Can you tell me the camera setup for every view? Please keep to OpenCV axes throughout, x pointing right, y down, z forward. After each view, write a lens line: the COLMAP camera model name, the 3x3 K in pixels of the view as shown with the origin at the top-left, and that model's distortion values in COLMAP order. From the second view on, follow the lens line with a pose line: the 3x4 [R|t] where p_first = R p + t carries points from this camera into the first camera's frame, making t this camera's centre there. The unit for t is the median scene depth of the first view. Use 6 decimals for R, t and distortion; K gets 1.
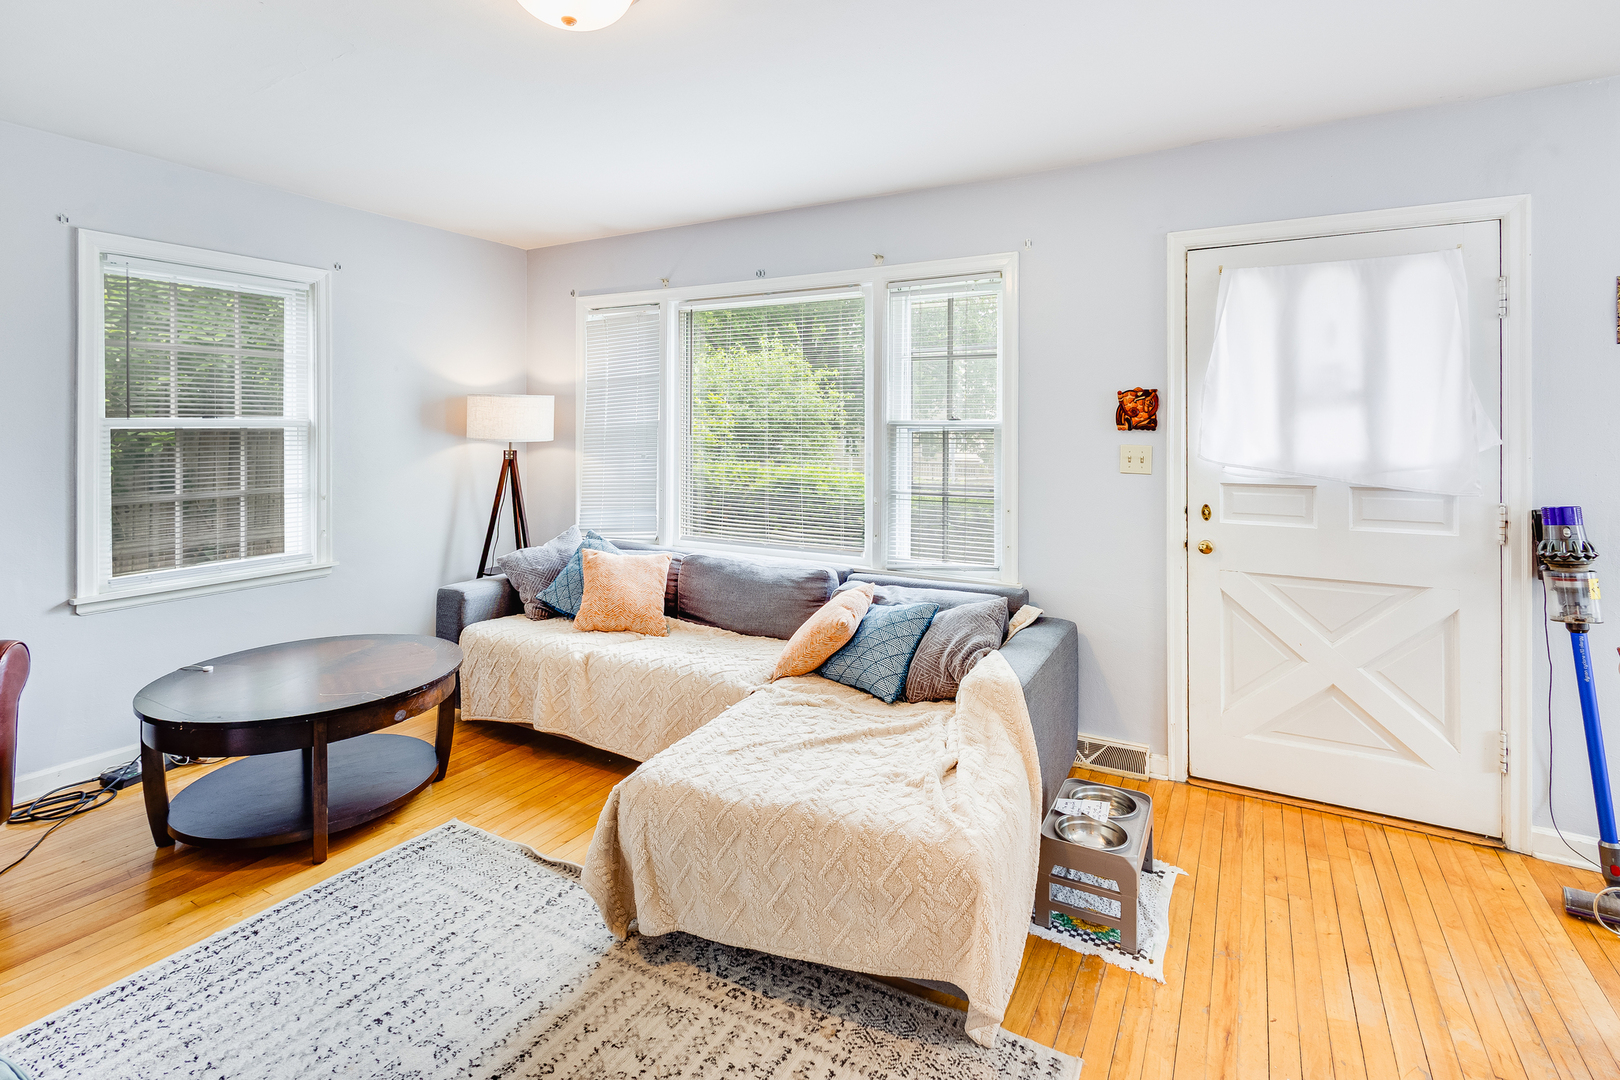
lens RADIAL K [[795.4, 0, 803.4], [0, 795.4, 424.1], [0, 0, 1]] dist [0.006204, 0.000850]
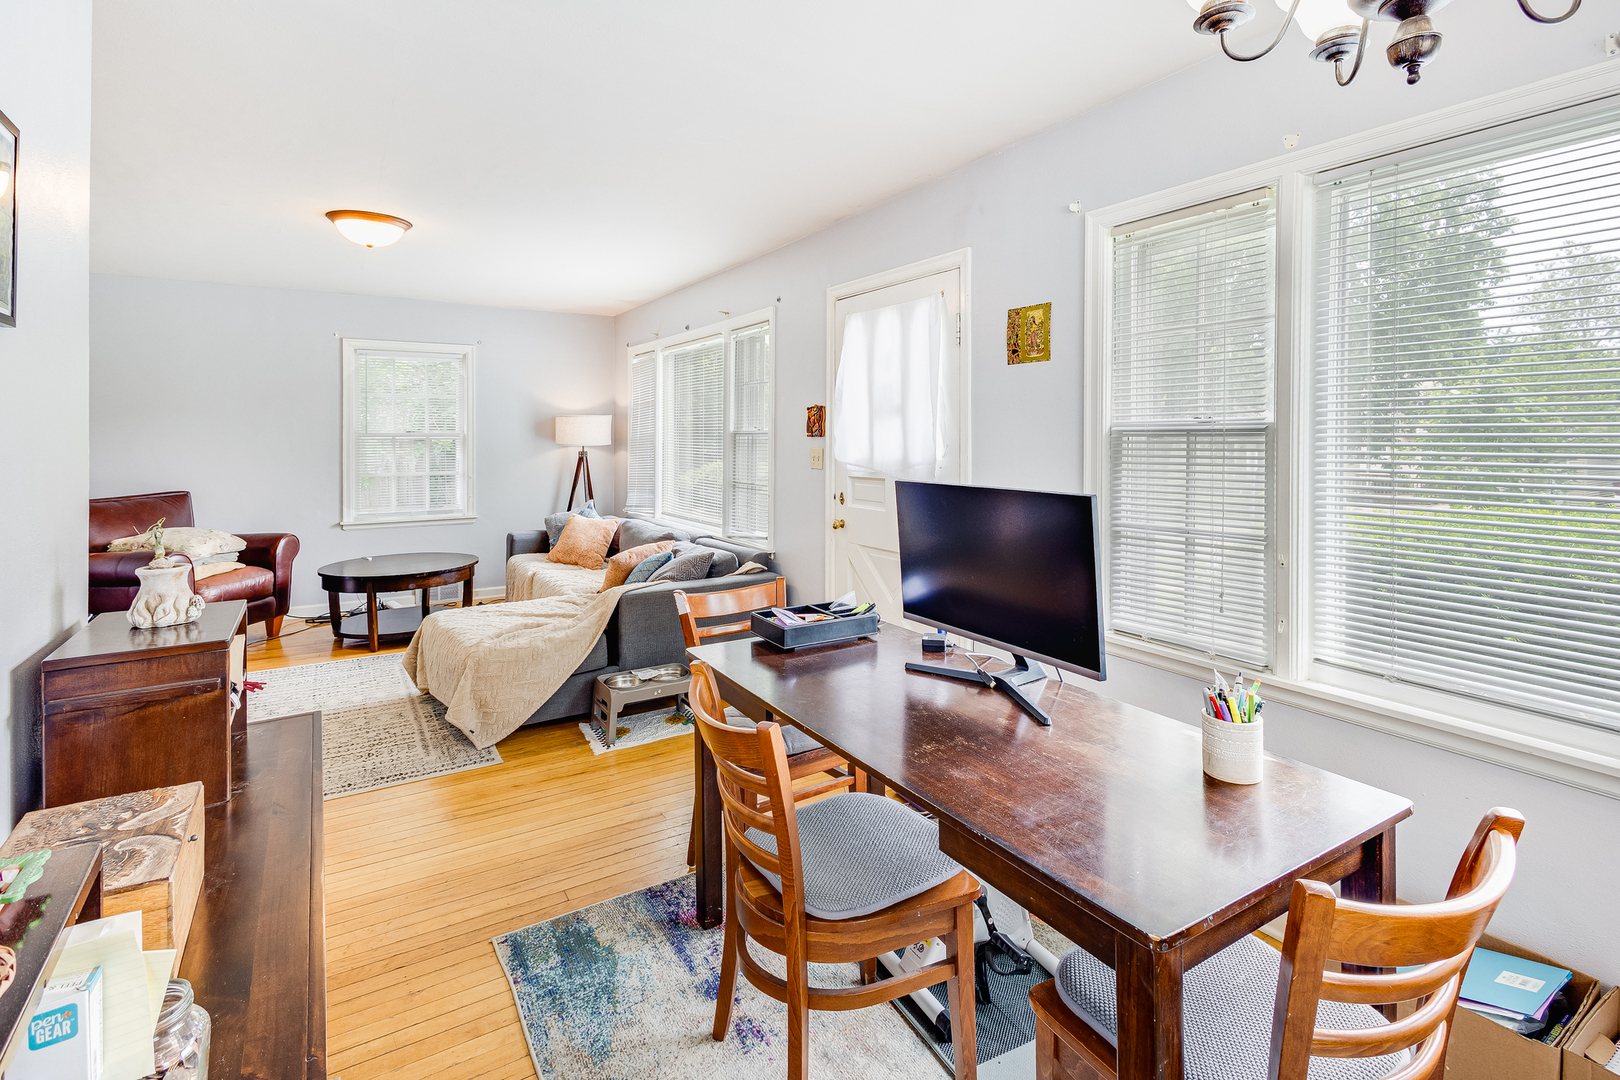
lens RADIAL K [[795.4, 0, 802.2], [0, 795.4, 429.7], [0, 0, 1]] dist [0.006204, 0.000850]
pose [[0.869630, -0.009205, -0.493618, 1.174818], [0.007656, 0.999957, -0.005160, 0.003612], [0.493644, 0.000708, 0.869664, -0.194985]]
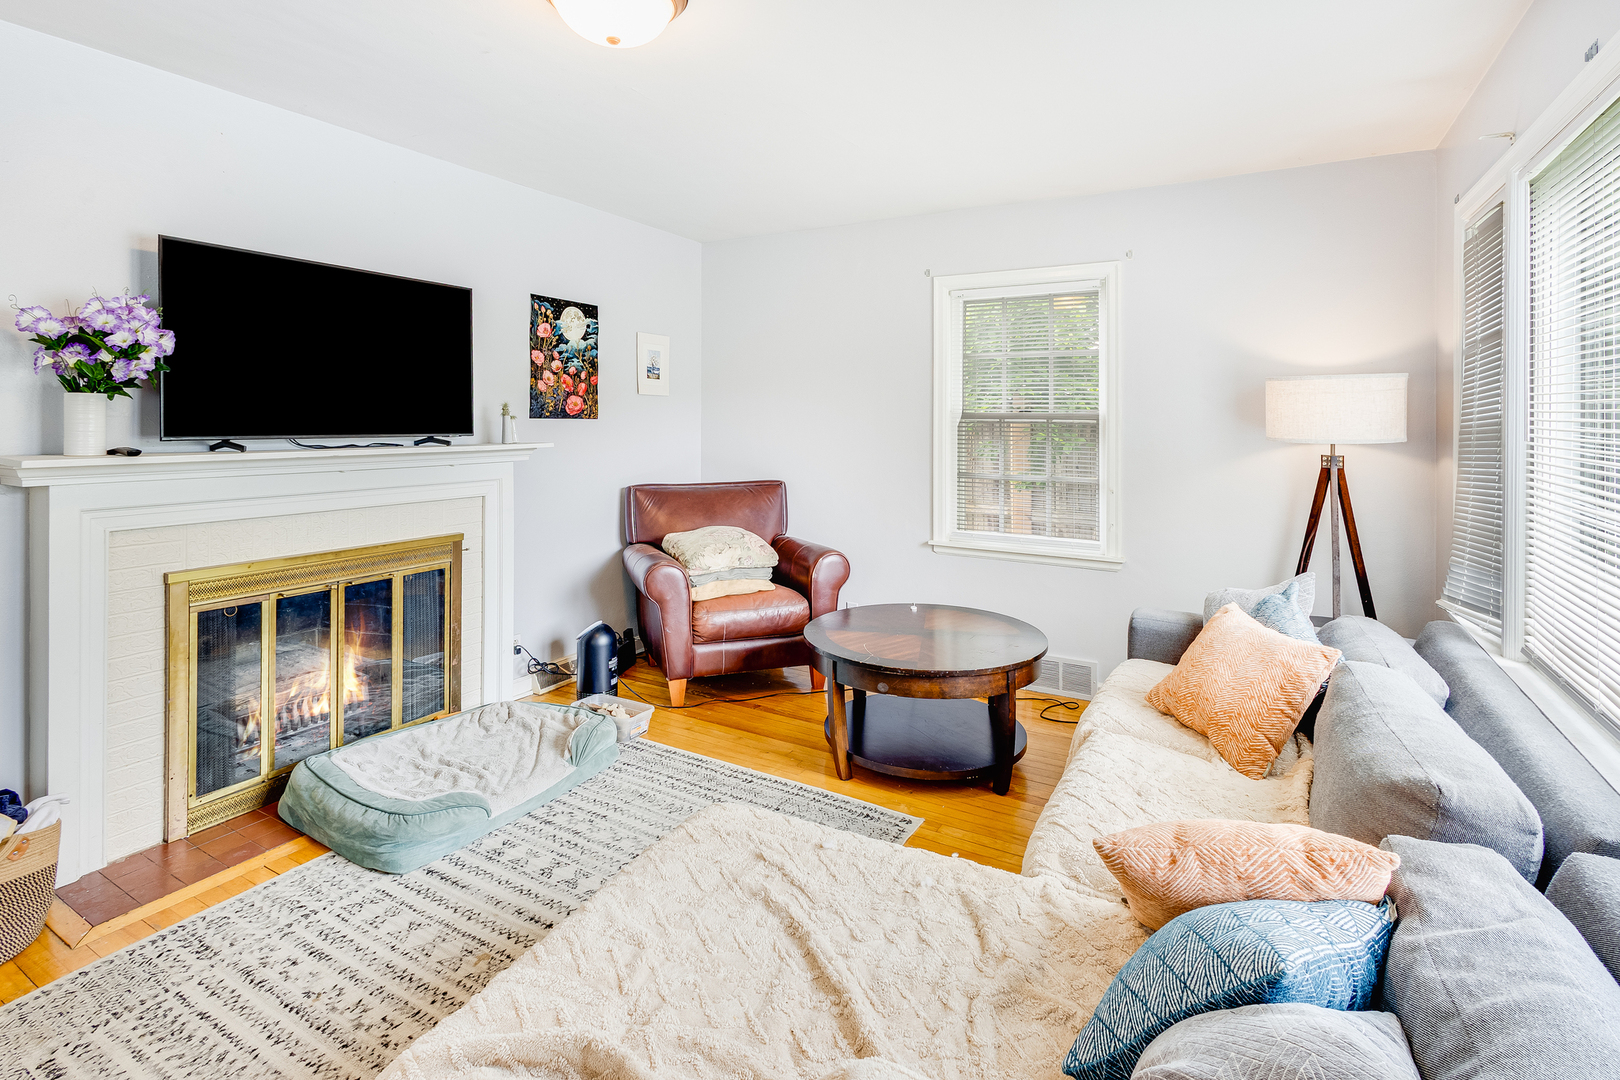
lens RADIAL K [[795.4, 0, 802.6], [0, 795.4, 418.1], [0, 0, 1]] dist [0.006204, 0.000850]
pose [[-0.012502, 0.000627, -0.999922, 0.525435], [-0.003767, 0.999993, 0.000674, 0.002505], [0.999915, 0.003776, -0.012499, 0.837215]]
